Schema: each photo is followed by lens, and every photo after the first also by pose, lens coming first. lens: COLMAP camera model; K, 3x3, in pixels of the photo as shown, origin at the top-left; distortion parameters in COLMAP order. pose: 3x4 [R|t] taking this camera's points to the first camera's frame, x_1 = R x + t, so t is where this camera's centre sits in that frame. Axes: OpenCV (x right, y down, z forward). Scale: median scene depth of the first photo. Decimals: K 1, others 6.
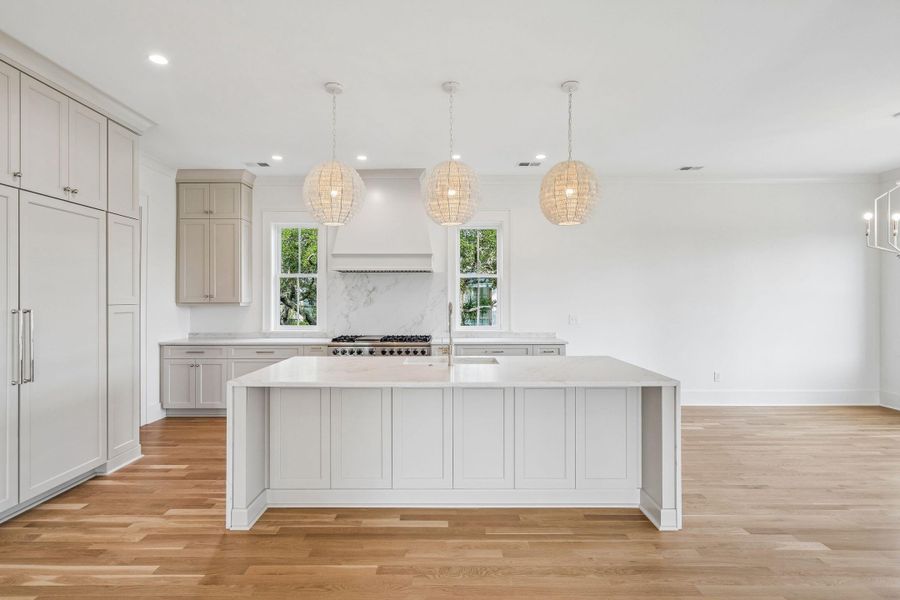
lens RADIAL K [[458.6, 0, 447.0], [0, 458.6, 301.2], [0, 0, 1]] dist [-0.000801, 0.000867]
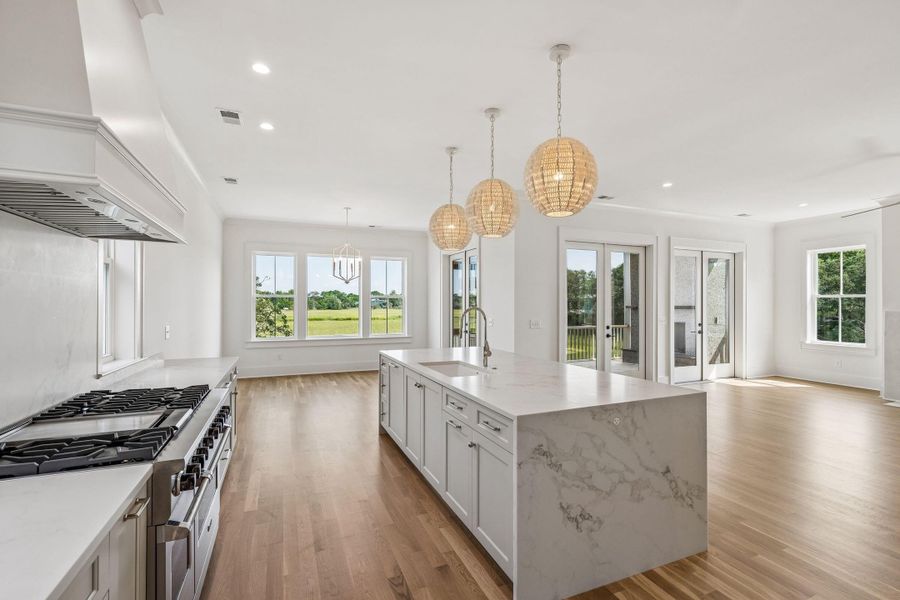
lens RADIAL K [[405.6, 0, 452.4], [0, 405.6, 300.7], [0, 0, 1]] dist [0.005925, 0.001168]
pose [[-0.386251, 0.008389, 0.922355, -0.758972], [0.002936, 0.999965, -0.007865, -0.007733], [-0.922389, -0.000330, -0.386262, 1.293462]]
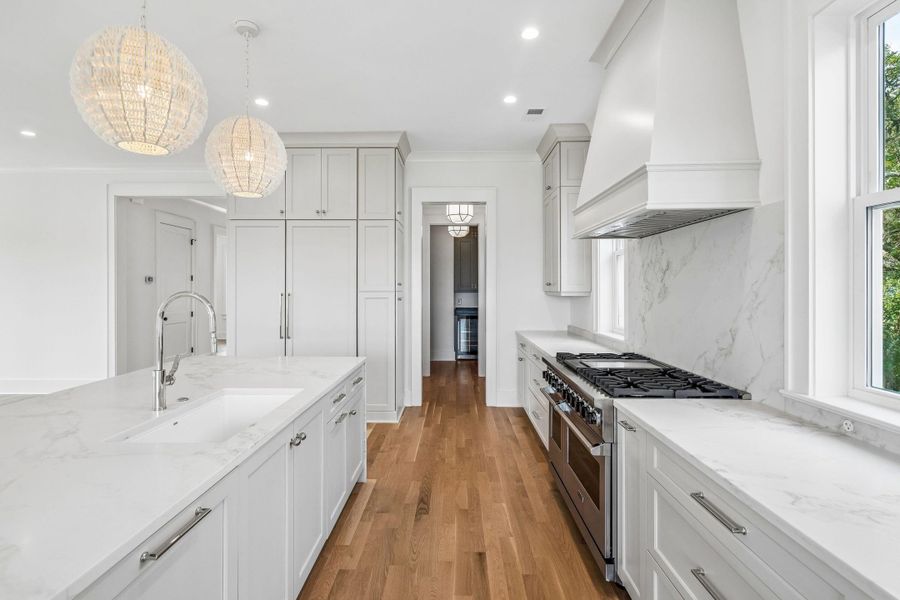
lens RADIAL K [[433.1, 0, 453.3], [0, 433.1, 287.4], [0, 0, 1]] dist [-0.000440, 0.000062]
pose [[-0.012643, -0.001135, -0.999919, 0.451751], [-0.005191, 0.999986, -0.001069, -0.004433], [0.999907, 0.005177, -0.012649, 1.211077]]
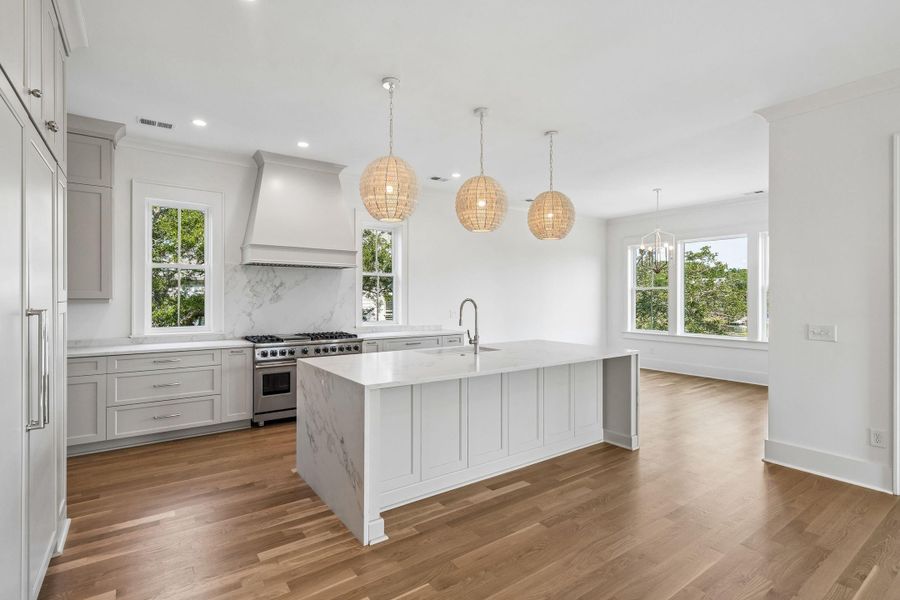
lens RADIAL K [[433.1, 0, 447.0], [0, 433.1, 297.9], [0, 0, 1]] dist [-0.000440, 0.000062]
pose [[0.813116, 0.002204, 0.582098, -0.612655], [-0.002021, 0.999997, -0.000964, 0.001147], [-0.582098, -0.000393, 0.813118, 0.144530]]
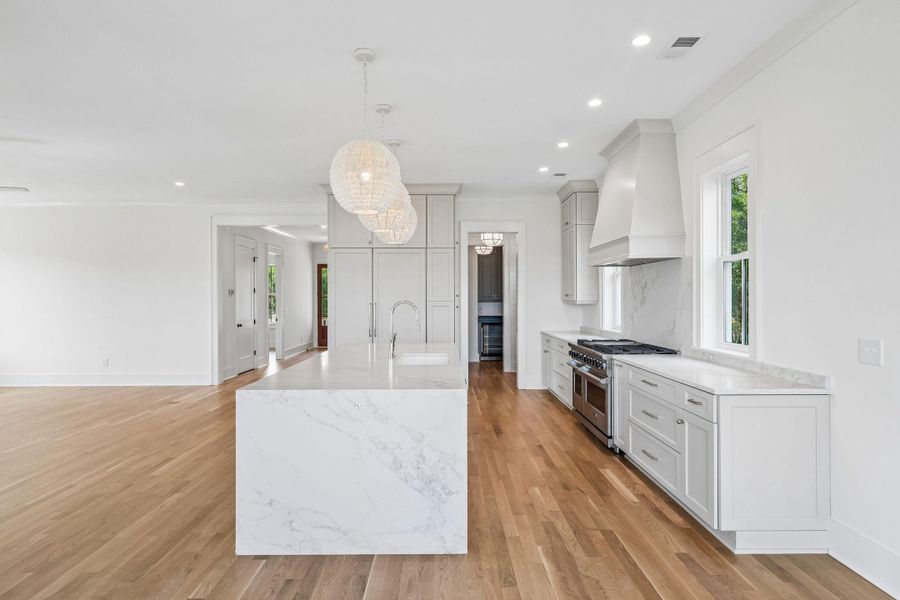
lens RADIAL K [[486.9, 0, 452.4], [0, 486.9, 301.4], [0, 0, 1]] dist [0.006175, -0.000440]
pose [[0.012623, 0.005952, -0.999903, 1.054565], [-0.001911, 0.999981, 0.005929, -0.003600], [0.999919, 0.001836, 0.012634, 1.012145]]
